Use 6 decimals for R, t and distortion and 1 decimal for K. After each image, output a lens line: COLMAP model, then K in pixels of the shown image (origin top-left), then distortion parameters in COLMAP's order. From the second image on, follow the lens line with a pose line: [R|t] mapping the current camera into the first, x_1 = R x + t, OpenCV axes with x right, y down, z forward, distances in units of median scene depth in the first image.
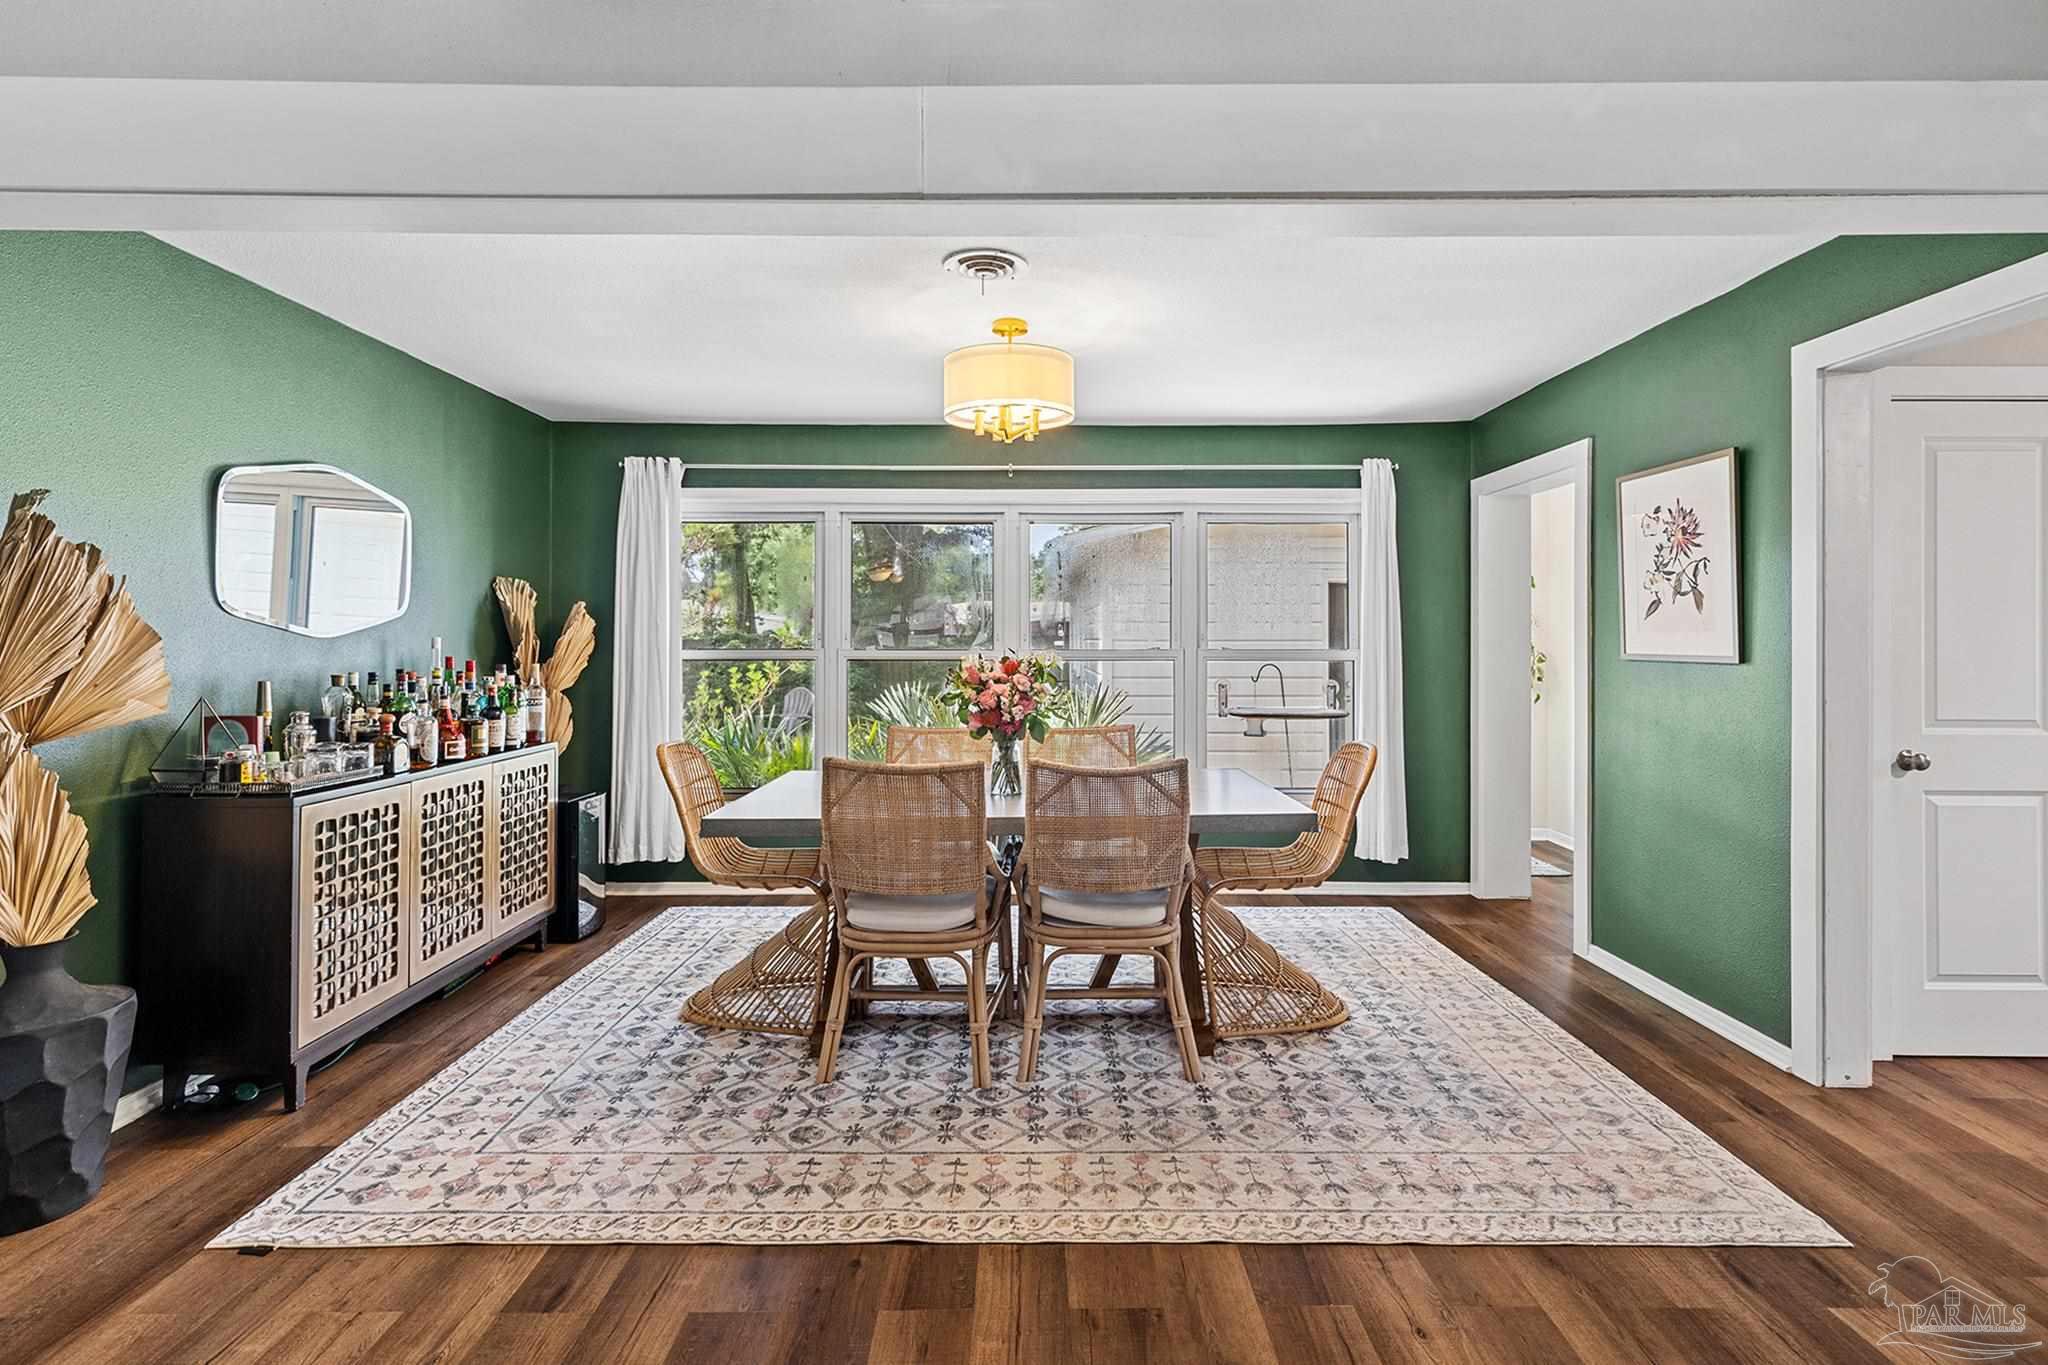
lens RADIAL K [[927.8, 0, 1022.1], [0, 927.8, 635.5], [0, 0, 1]] dist [0.002140, 0.000072]
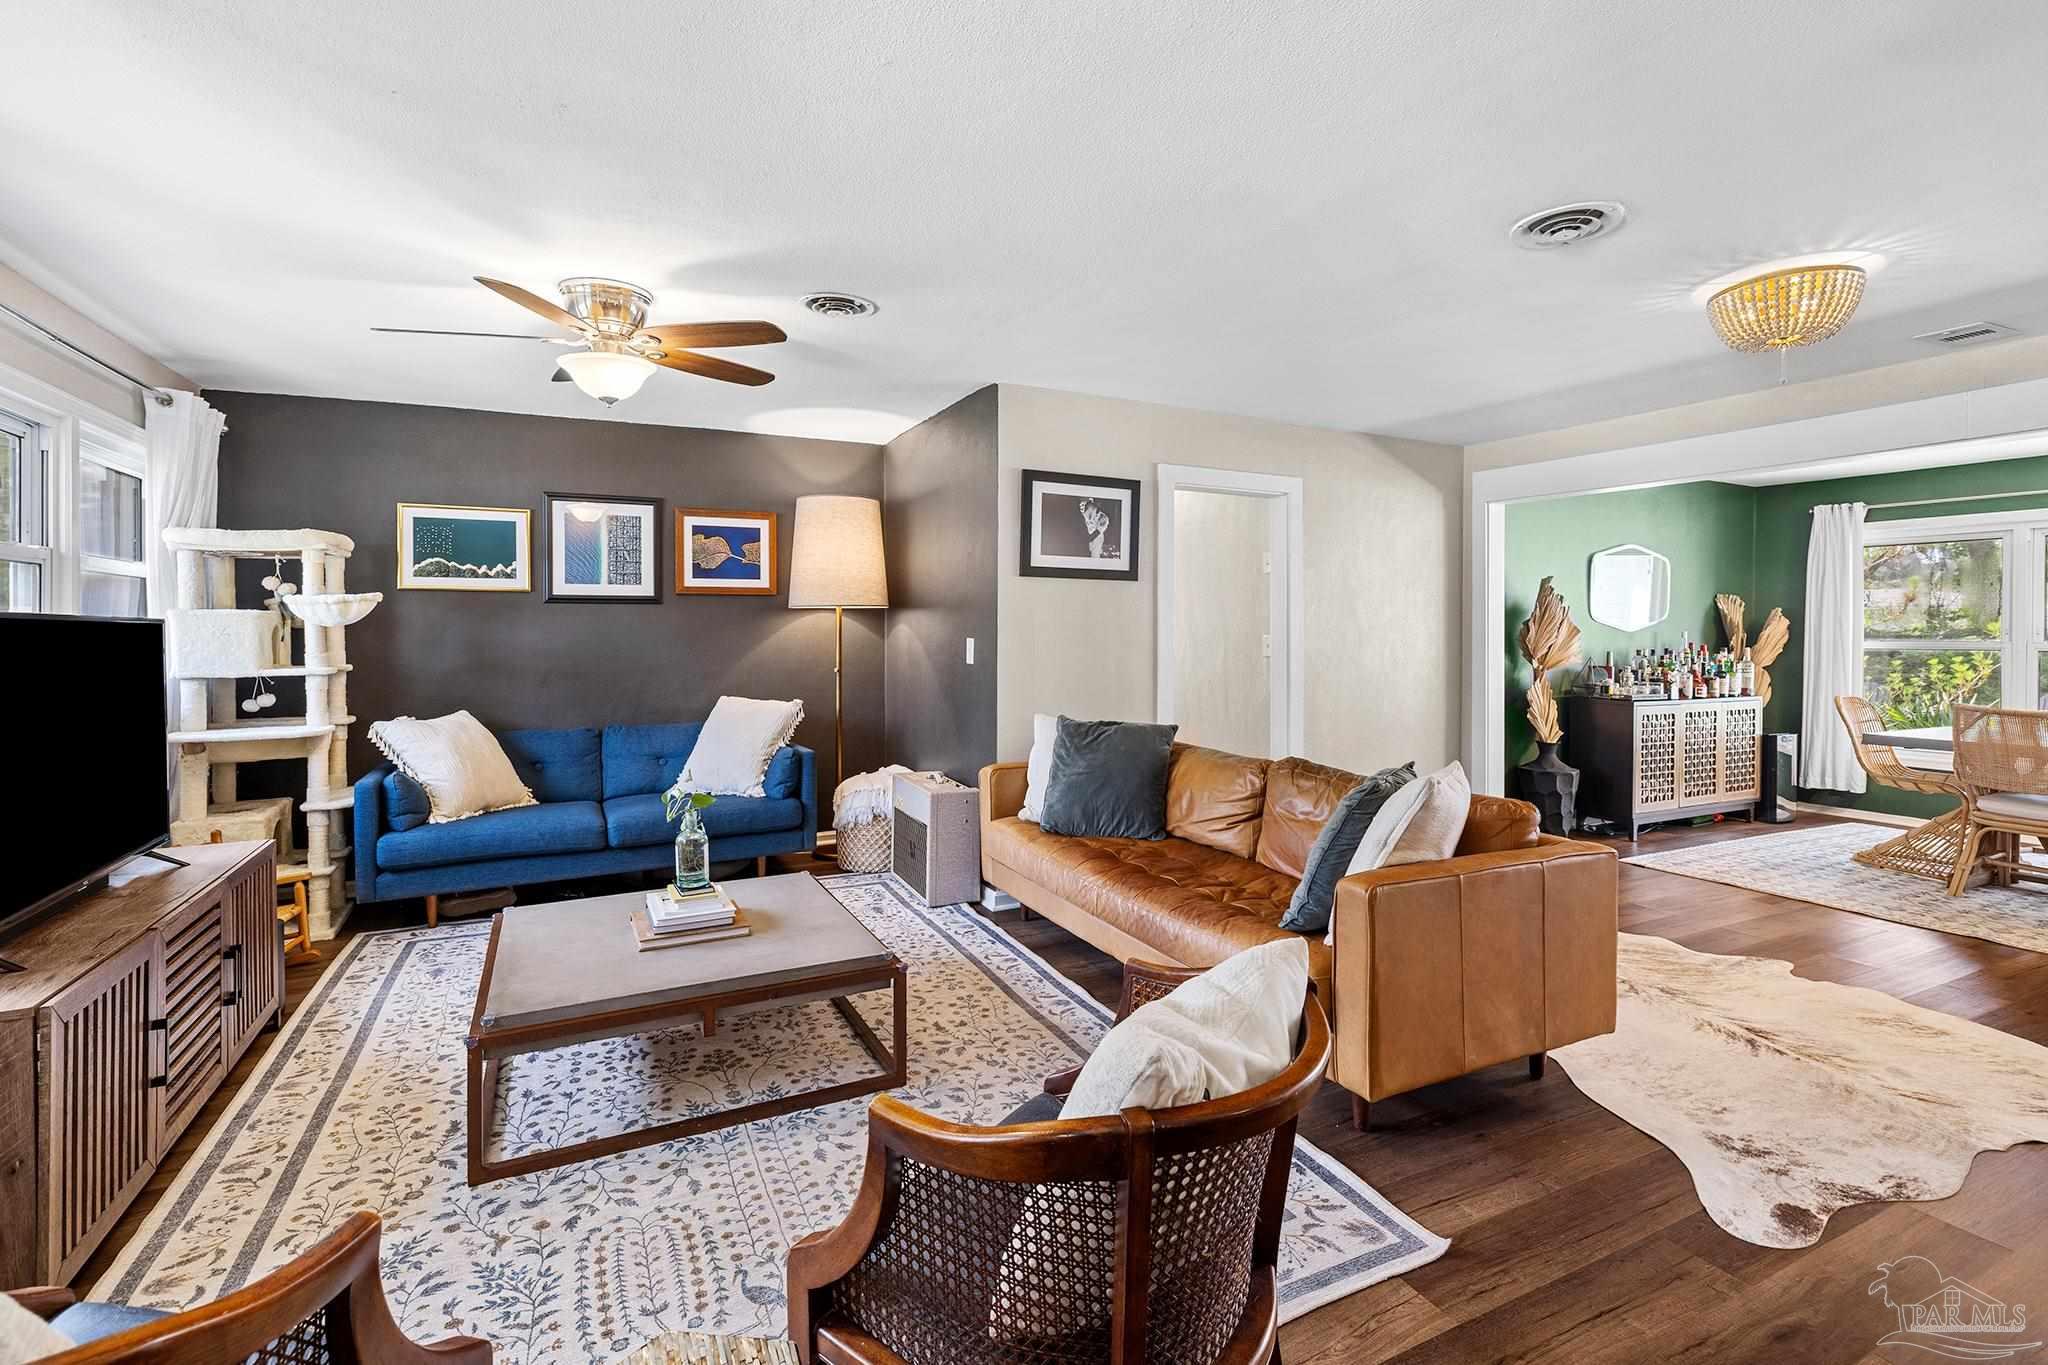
lens RADIAL K [[927.8, 0, 1022.1], [0, 927.8, 635.5], [0, 0, 1]] dist [0.002140, 0.000072]
pose [[0.439660, 0.005312, -0.898149, 0.374860], [-0.000387, 0.999984, 0.005725, 0.000061], [0.898164, -0.002169, 0.439655, -0.844364]]
